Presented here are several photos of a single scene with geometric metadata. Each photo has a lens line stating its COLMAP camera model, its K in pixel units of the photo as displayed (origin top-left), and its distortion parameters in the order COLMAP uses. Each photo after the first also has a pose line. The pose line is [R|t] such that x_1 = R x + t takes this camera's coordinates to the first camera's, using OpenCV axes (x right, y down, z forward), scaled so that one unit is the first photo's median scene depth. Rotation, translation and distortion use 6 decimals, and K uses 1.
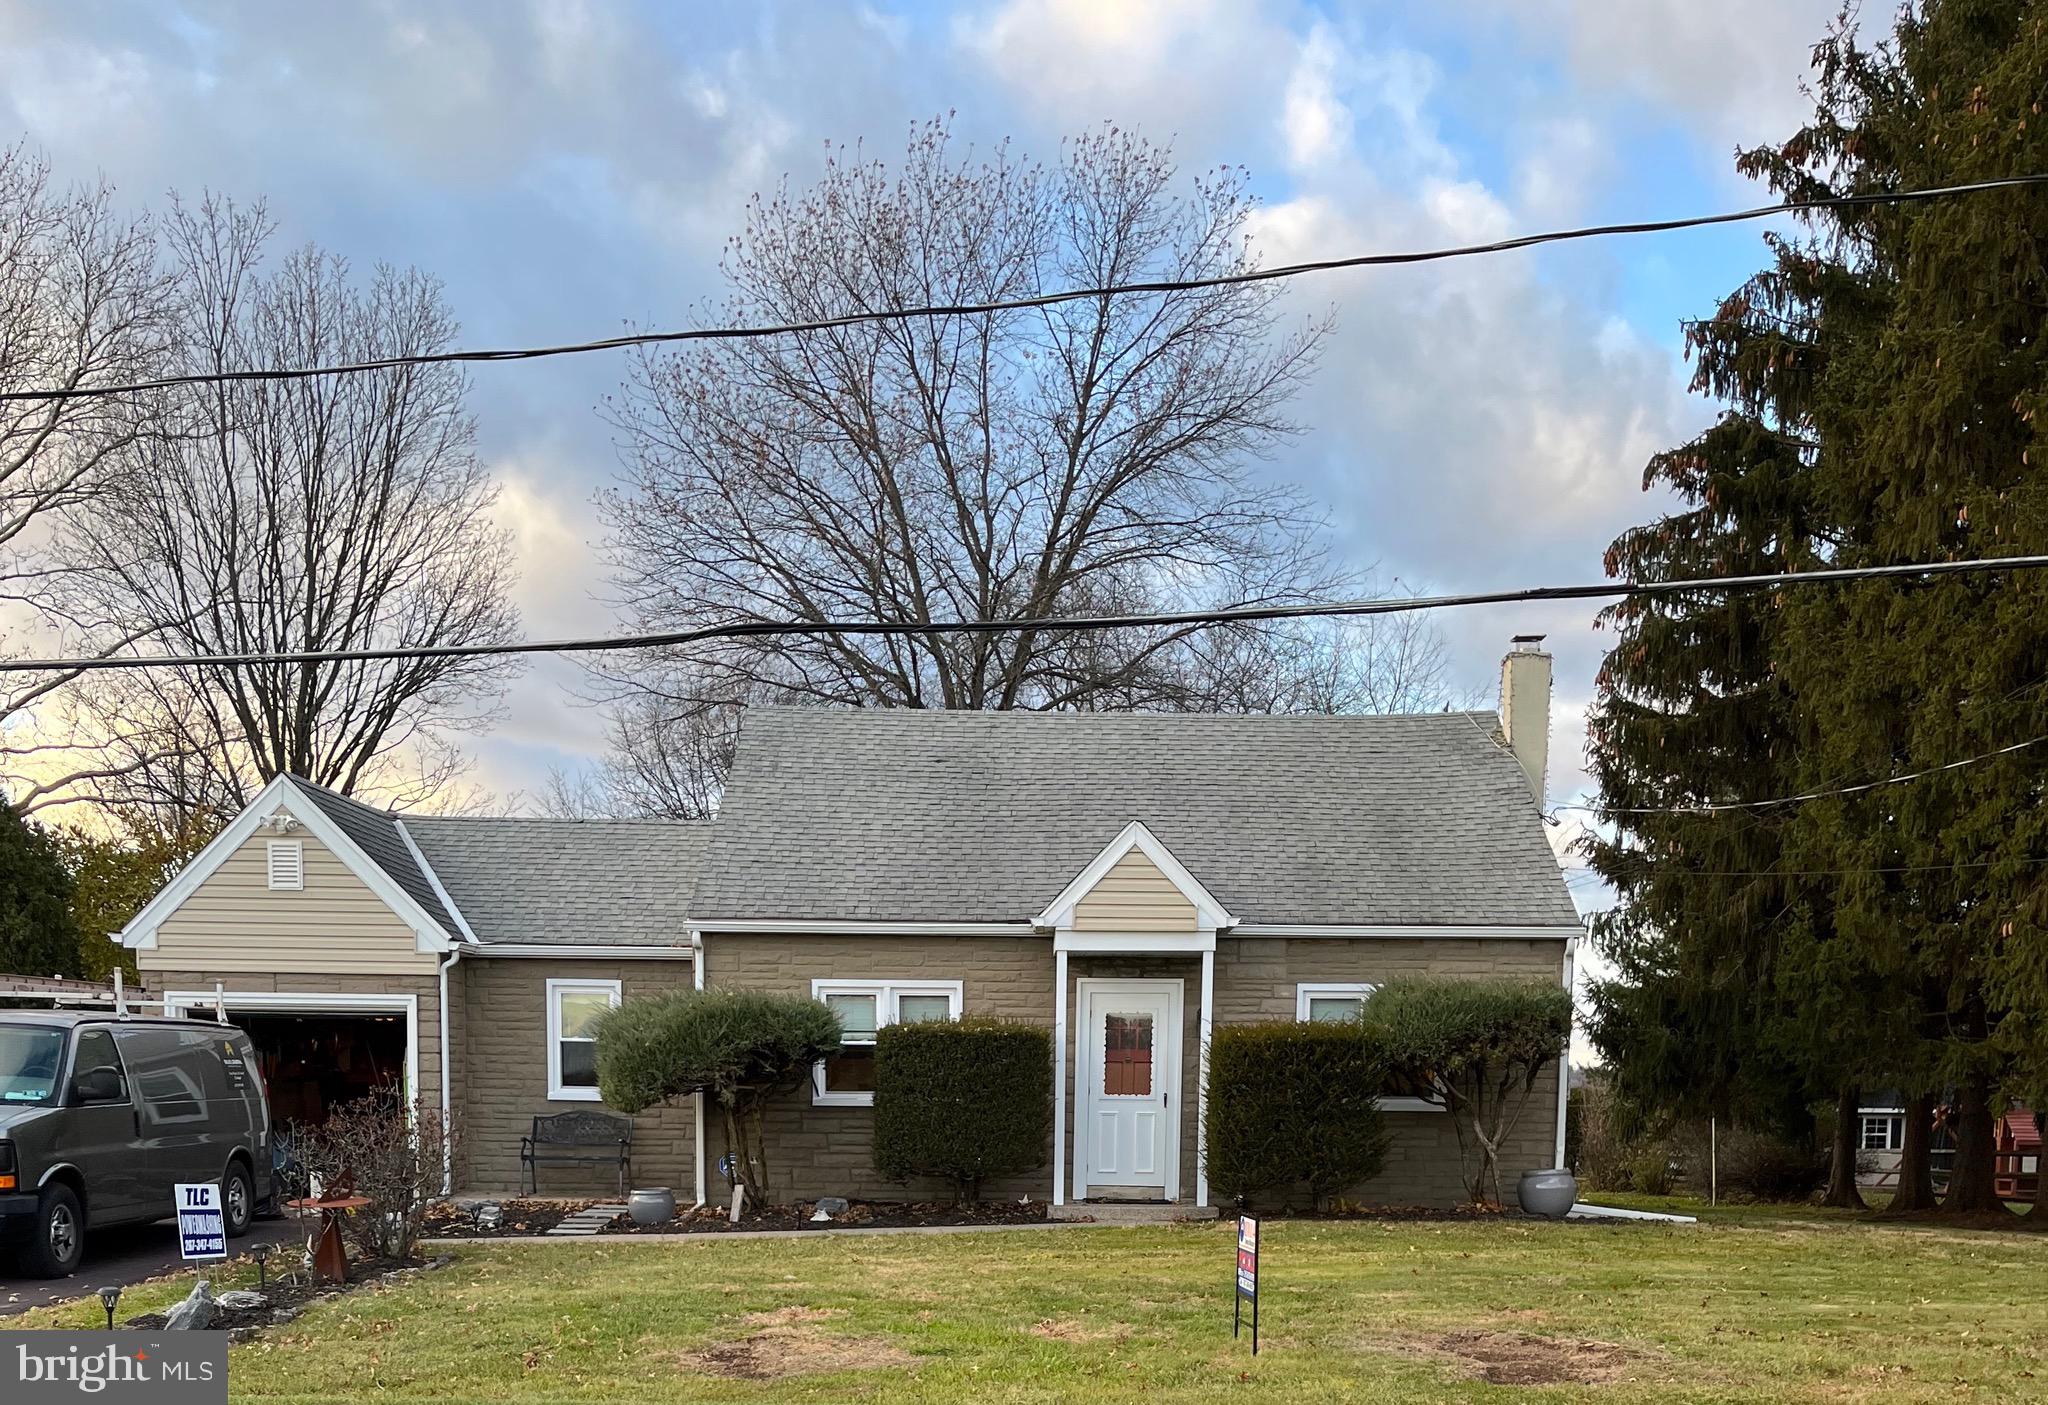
lens RADIAL K [[1644.0, 0, 1022.1], [0, 1644.0, 687.2], [0, 0, 1]] dist [-0.005652, 0.003982]
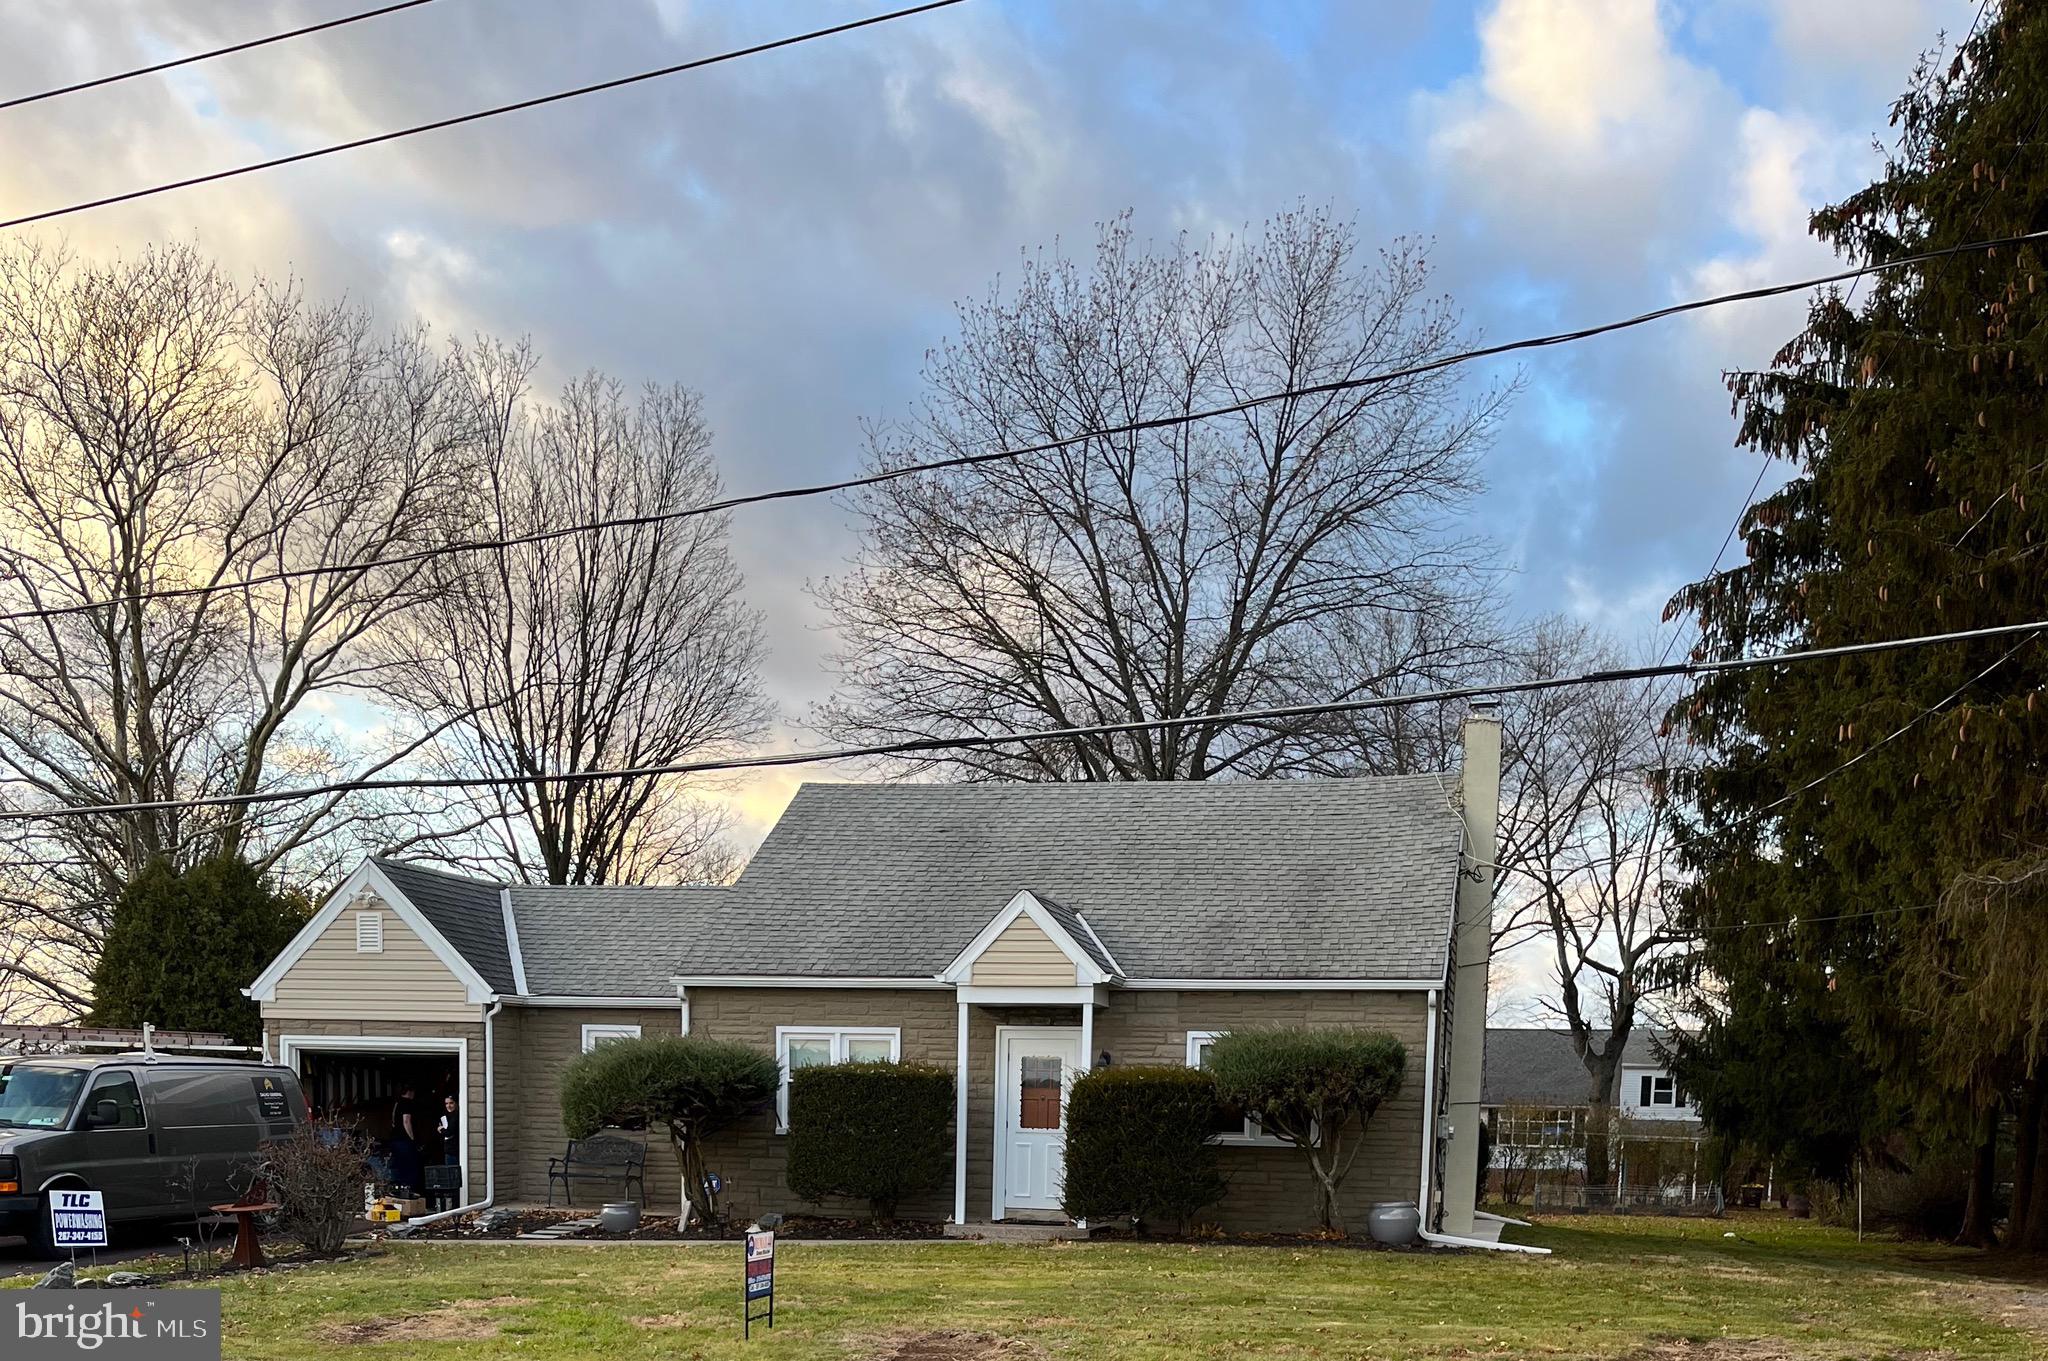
lens RADIAL K [[1542.3, 0, 1026.3], [0, 1542.3, 696.1], [0, 0, 1]] dist [-0.000996, 0.002318]
pose [[0.985818, -0.033136, -0.164513, 0.240746], [0.029015, 0.999204, -0.027391, -0.023653], [0.165290, 0.022229, 0.985994, -0.066899]]
